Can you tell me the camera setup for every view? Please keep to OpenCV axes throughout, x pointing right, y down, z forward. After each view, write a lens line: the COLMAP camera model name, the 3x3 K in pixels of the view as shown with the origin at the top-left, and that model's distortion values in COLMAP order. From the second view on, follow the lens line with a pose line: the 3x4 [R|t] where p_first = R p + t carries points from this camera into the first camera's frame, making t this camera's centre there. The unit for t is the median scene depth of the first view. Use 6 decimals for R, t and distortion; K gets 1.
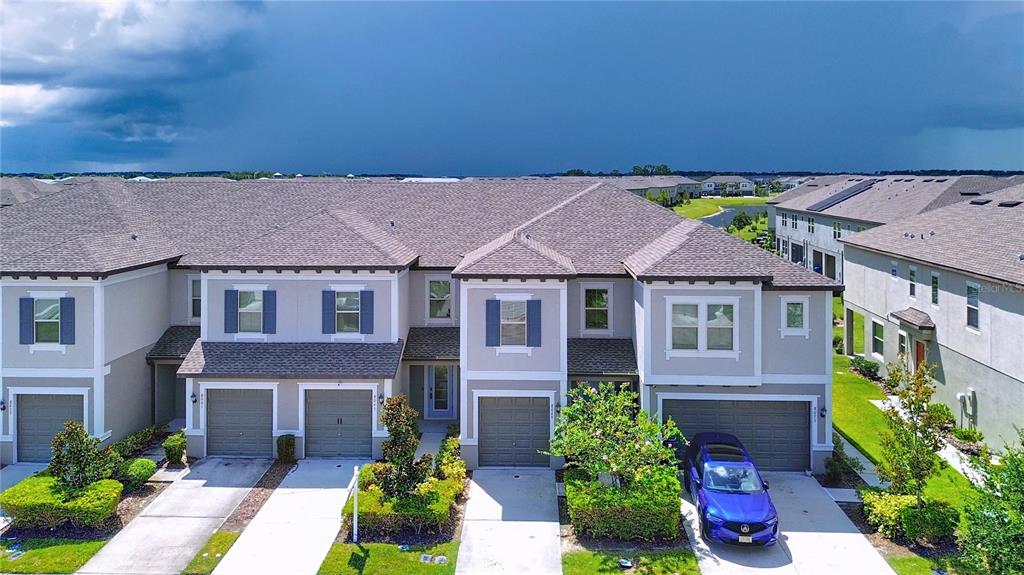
lens RADIAL K [[819.0, 0, 511.6], [0, 819.0, 287.0], [0, 0, 1]] dist [0.033043, -0.017296]
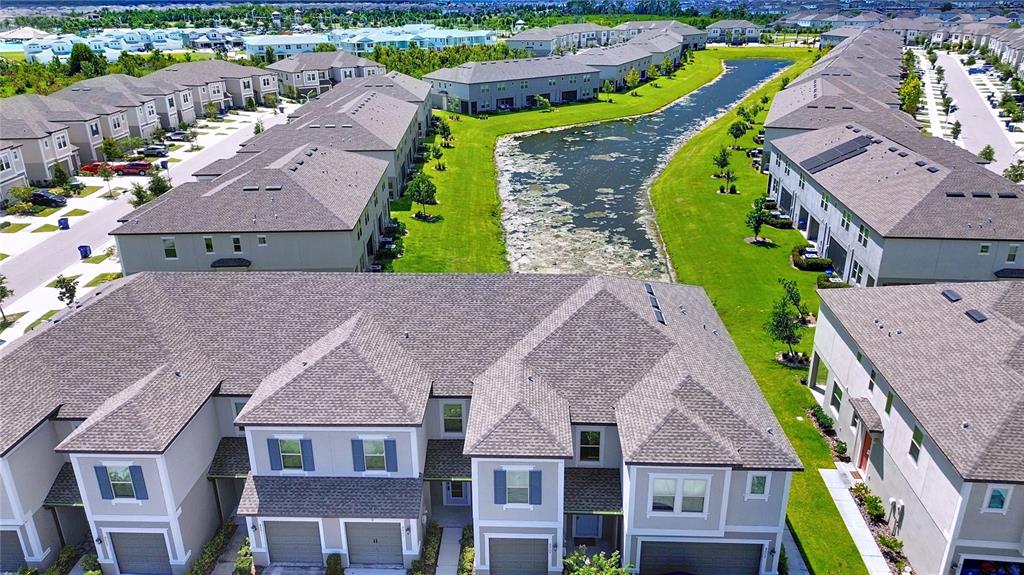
lens RADIAL K [[760.5, 0, 512.8], [0, 760.5, 287.5], [0, 0, 1]] dist [0.012446, 0.007112]
pose [[0.999966, -0.005625, -0.006024, 0.003109], [0.007514, 0.922505, 0.385913, -0.611383], [0.003386, -0.385945, 0.922516, 0.101854]]
